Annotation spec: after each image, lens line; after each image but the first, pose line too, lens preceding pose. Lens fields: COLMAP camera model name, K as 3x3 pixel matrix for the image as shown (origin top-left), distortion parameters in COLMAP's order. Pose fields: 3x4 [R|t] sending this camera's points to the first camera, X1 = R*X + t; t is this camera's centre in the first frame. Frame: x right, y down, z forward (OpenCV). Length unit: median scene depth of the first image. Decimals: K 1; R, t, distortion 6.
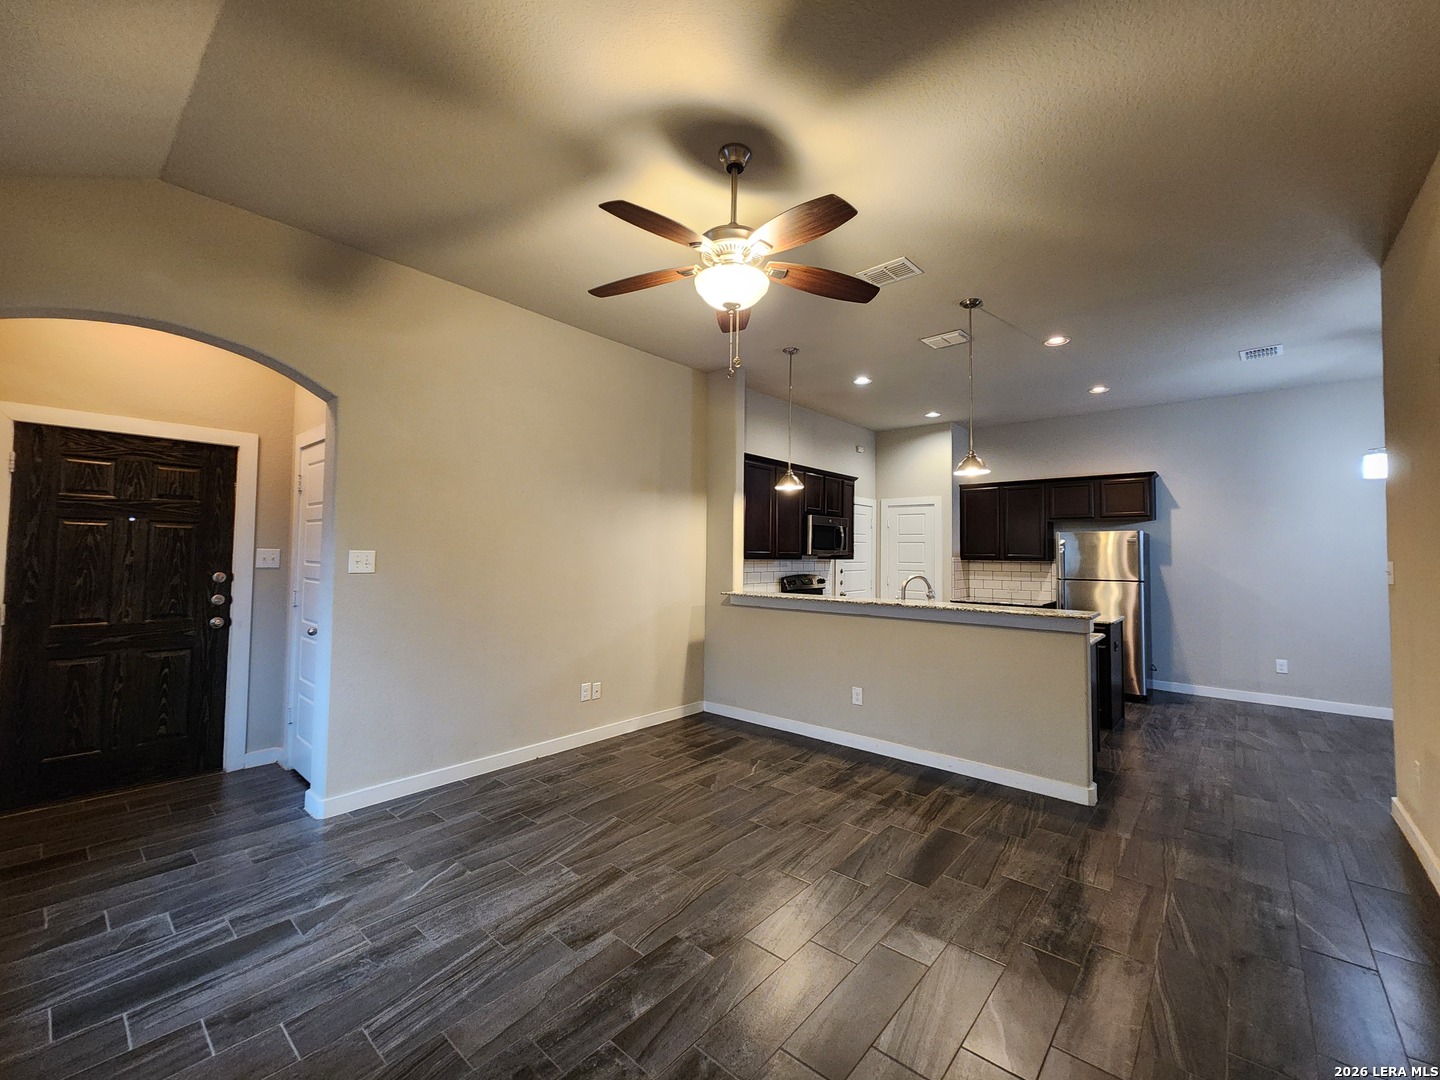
lens RADIAL K [[585.7, 0, 732.2], [0, 585.7, 532.6], [0, 0, 1]] dist [0.002442, -0.003152]
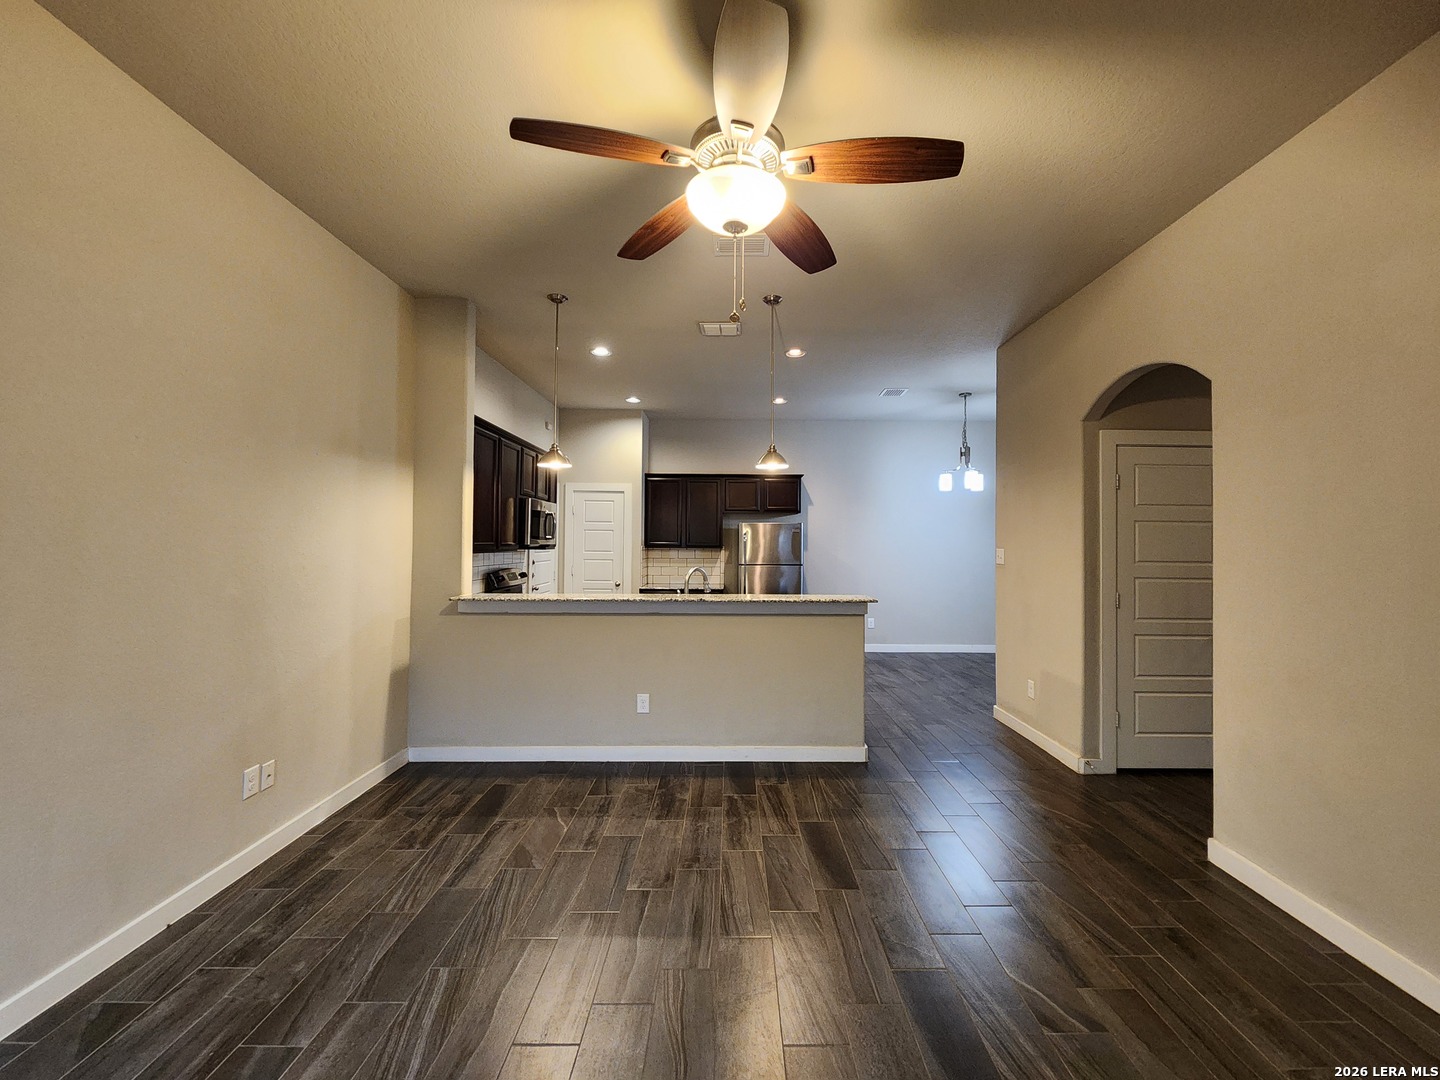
lens RADIAL K [[585.7, 0, 732.2], [0, 585.7, 532.6], [0, 0, 1]] dist [0.002442, -0.003152]
pose [[0.756974, 0.002896, 0.653438, -0.271102], [-0.020293, 0.999612, 0.019078, -0.004153], [-0.653130, -0.027702, 0.756739, 0.233674]]
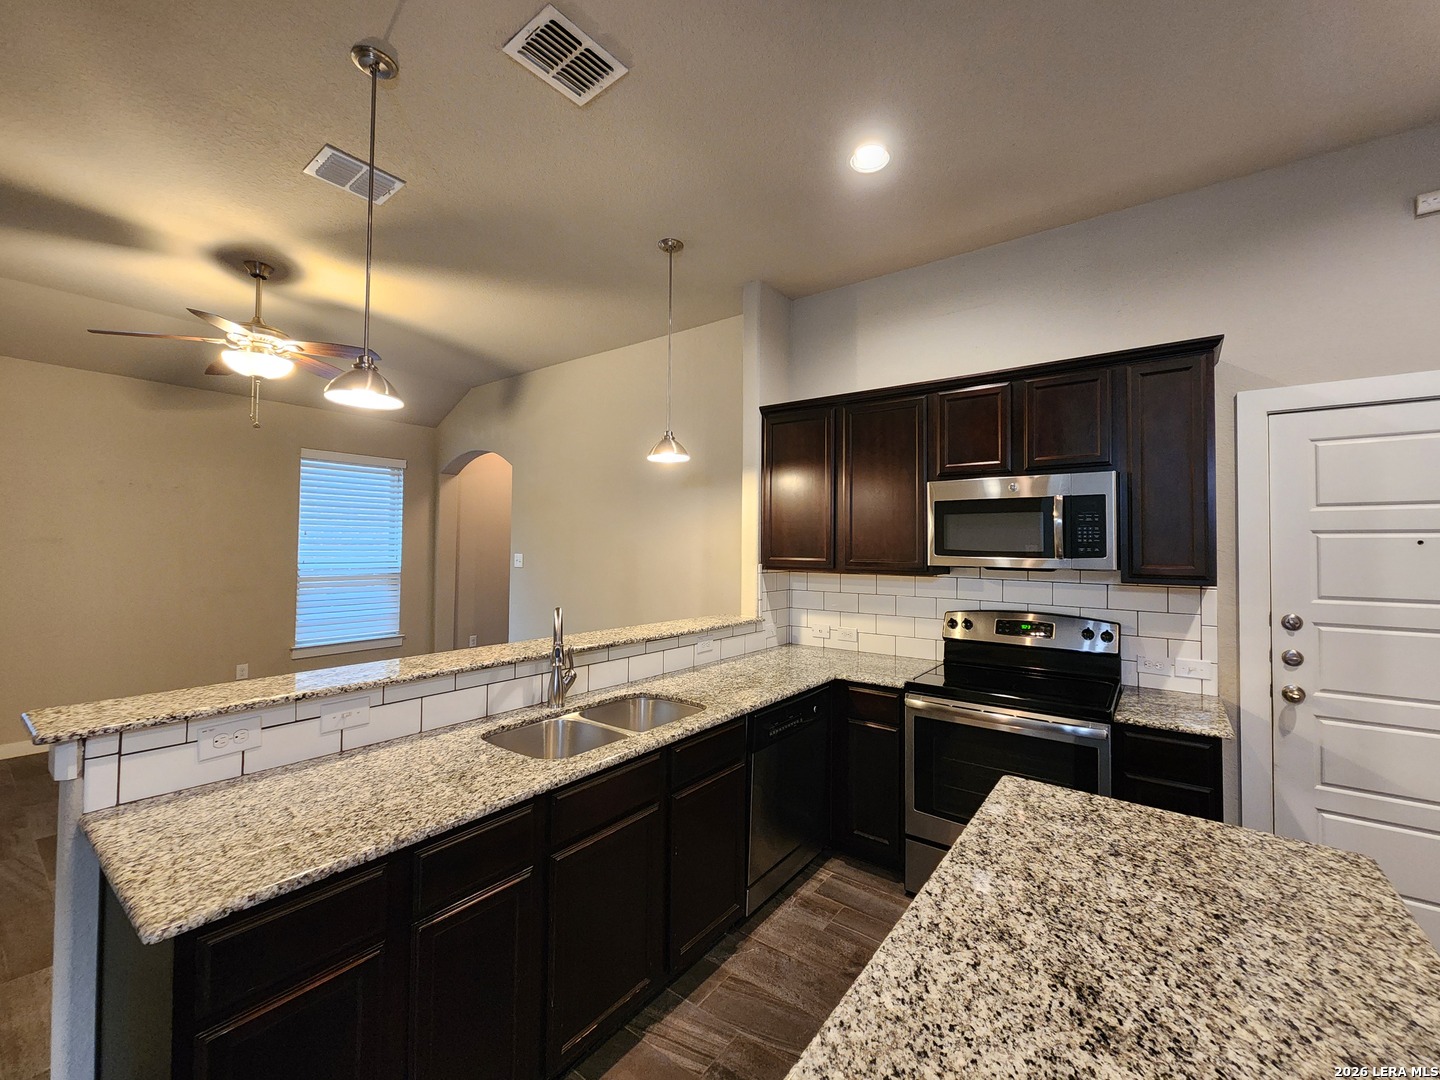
lens RADIAL K [[585.7, 0, 732.2], [0, 585.7, 532.6], [0, 0, 1]] dist [0.002442, -0.003152]
pose [[0.075571, -0.032845, -0.996599, 0.806682], [0.026124, 0.999180, -0.030949, 0.028789], [0.996798, -0.023696, 0.076367, 1.105620]]
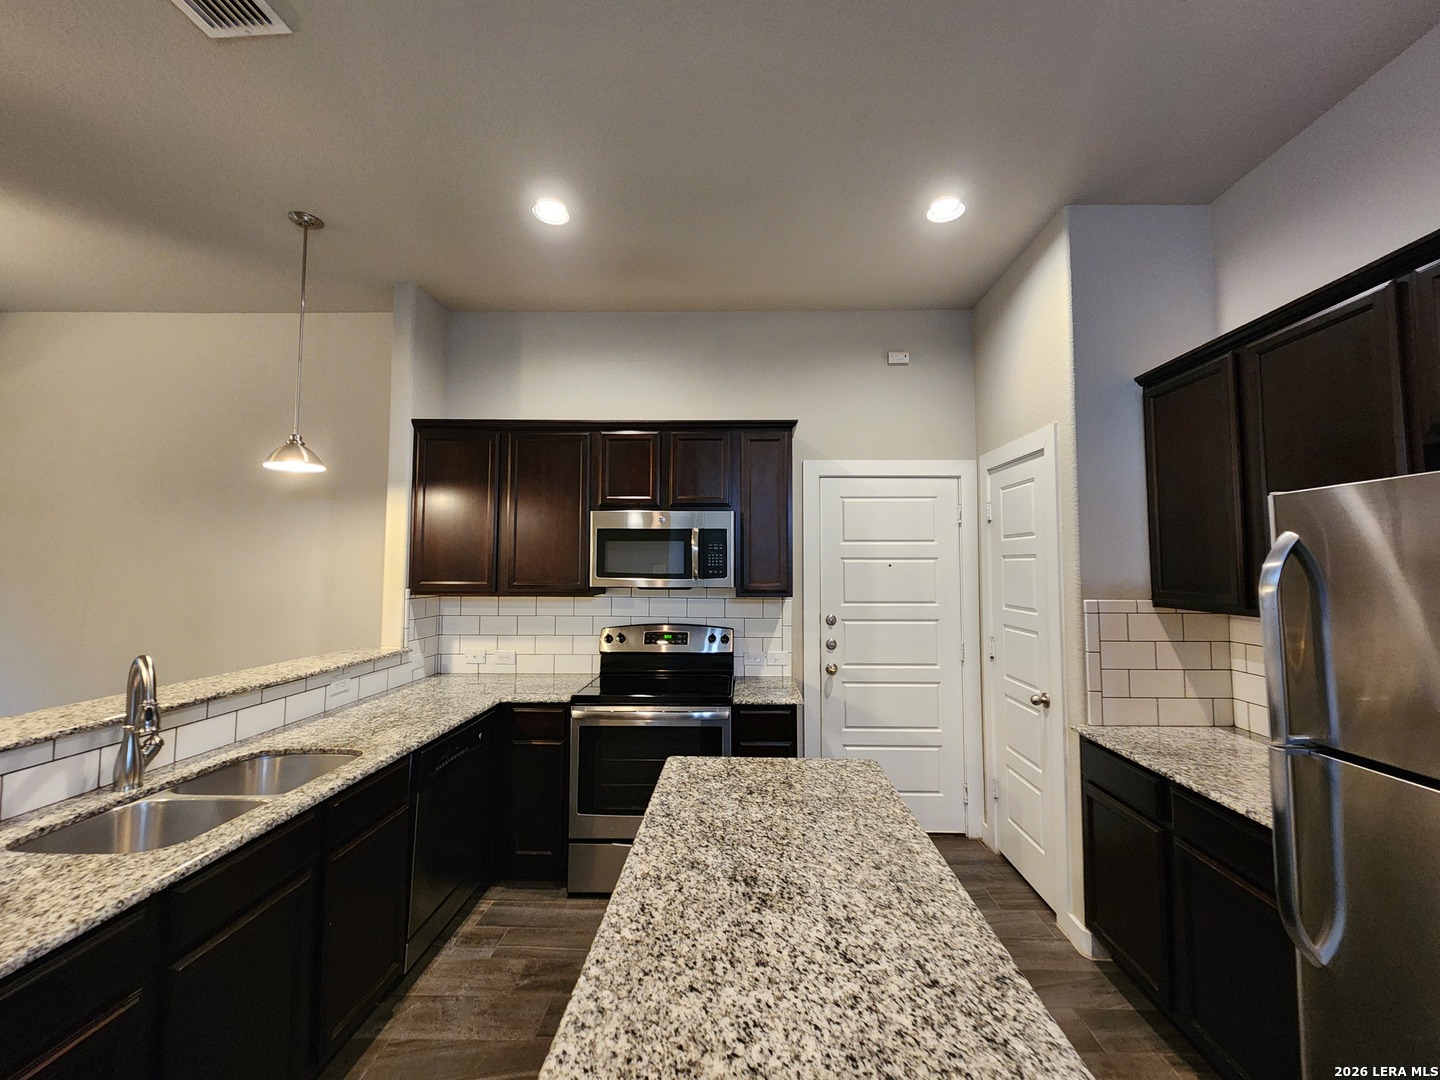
lens RADIAL K [[585.7, 0, 732.2], [0, 585.7, 532.6], [0, 0, 1]] dist [0.002442, -0.003152]
pose [[0.636504, -0.054448, -0.769349, 0.837573], [0.030215, 0.998500, -0.045668, 0.022583], [0.770681, 0.005822, 0.637194, 1.049522]]
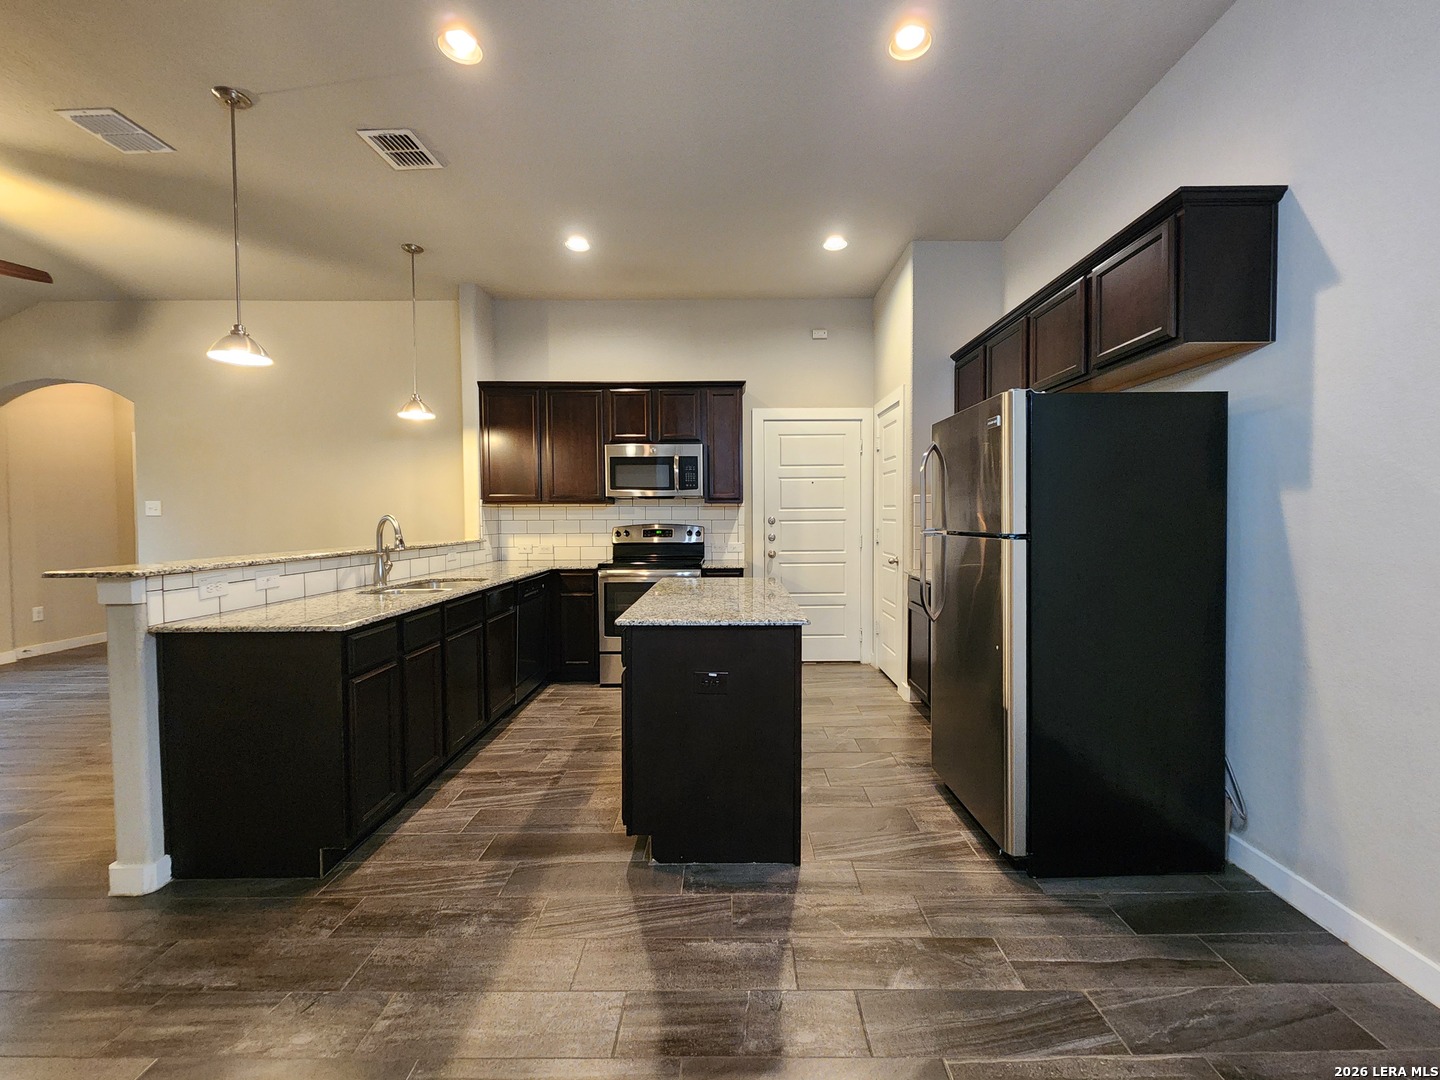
lens RADIAL K [[585.7, 0, 732.2], [0, 585.7, 532.6], [0, 0, 1]] dist [0.002442, -0.003152]
pose [[0.655479, 0.008289, -0.755168, 1.121561], [0.039084, 0.998227, 0.044882, 0.077121], [0.754201, -0.058934, 0.653993, 0.849007]]
